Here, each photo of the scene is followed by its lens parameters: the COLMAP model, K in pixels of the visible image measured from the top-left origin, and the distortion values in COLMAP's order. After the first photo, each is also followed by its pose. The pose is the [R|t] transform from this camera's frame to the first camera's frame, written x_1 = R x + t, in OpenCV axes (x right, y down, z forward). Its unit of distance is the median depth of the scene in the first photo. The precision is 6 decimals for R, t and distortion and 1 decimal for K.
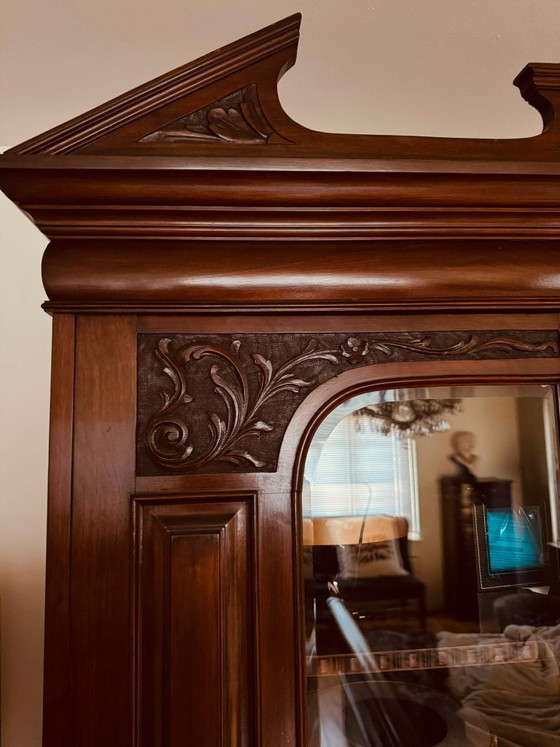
lens RADIAL K [[532.1, 0, 280.0], [0, 532.1, 373.5], [0, 0, 1]] dist [0.063694, -0.091669]
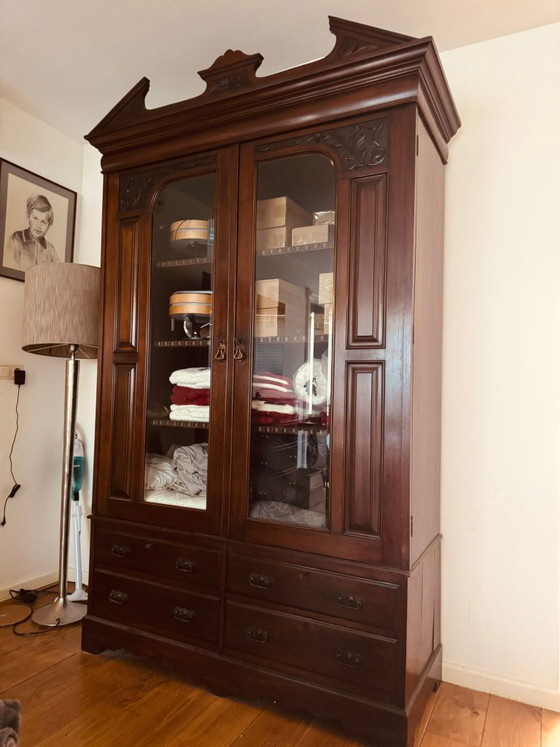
lens RADIAL K [[532.2, 0, 280.4], [0, 532.2, 376.9], [0, 0, 1]] dist [0.064616, -0.088431]
pose [[0.844184, 0.025580, -0.535443, 2.691342], [0.014087, 0.997457, 0.069862, 1.063010], [0.535869, -0.066519, 0.841677, -1.644318]]
